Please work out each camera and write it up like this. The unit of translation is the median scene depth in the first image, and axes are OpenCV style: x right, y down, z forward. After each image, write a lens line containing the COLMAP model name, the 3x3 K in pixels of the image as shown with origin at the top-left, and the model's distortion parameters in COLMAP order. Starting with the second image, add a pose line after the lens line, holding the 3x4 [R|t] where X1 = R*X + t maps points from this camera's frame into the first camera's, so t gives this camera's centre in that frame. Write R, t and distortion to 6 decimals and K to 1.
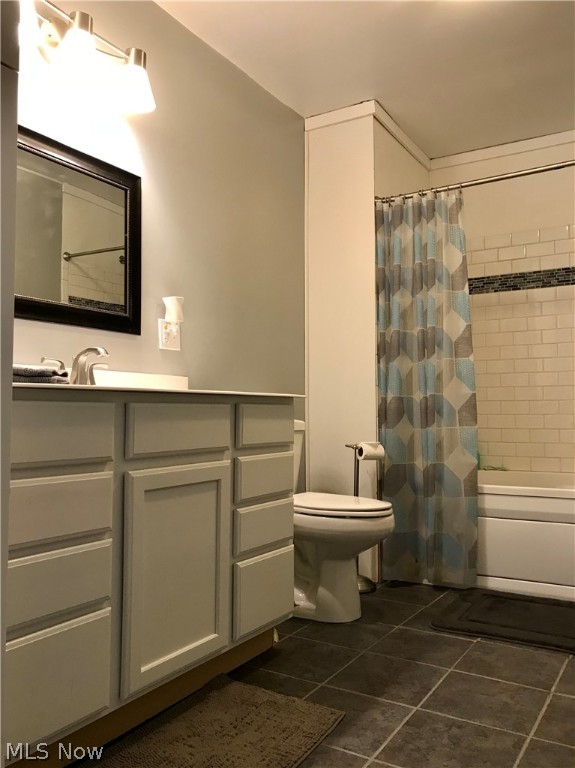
lens RADIAL K [[633.7, 0, 287.5], [0, 633.7, 384.0], [0, 0, 1]] dist [0.045102, -0.070130]
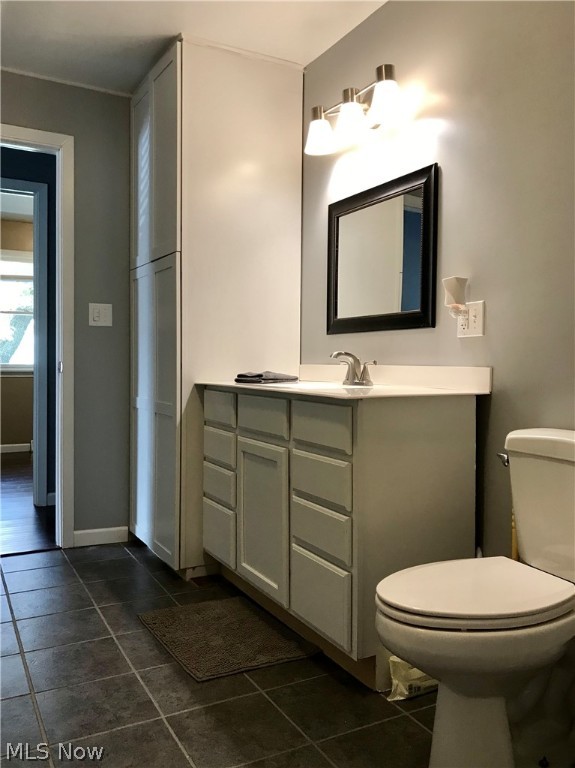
lens RADIAL K [[638.5, 0, 287.5], [0, 638.5, 384.0], [0, 0, 1]] dist [0.014399, 0.000732]
pose [[-0.498941, 0.020071, -0.866403, 0.607945], [0.025673, 0.999635, 0.008373, -0.003606], [0.866255, -0.018066, -0.499275, 1.067374]]
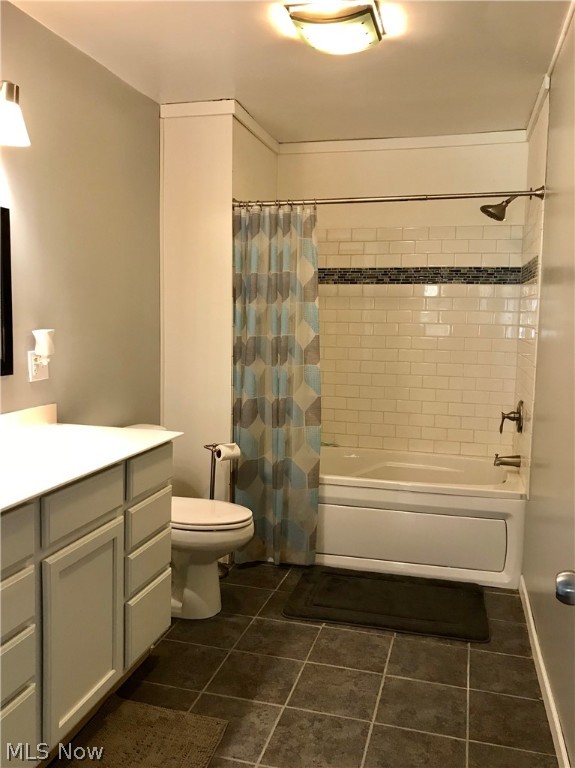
lens RADIAL K [[660.7, 0, 287.5], [0, 660.7, 384.0], [0, 0, 1]] dist [0.027217, -0.011538]
pose [[0.958188, -0.007758, 0.286035, -0.097535], [-0.033987, 0.989471, 0.140687, -0.182500], [-0.284115, -0.144526, 0.947835, -0.078087]]
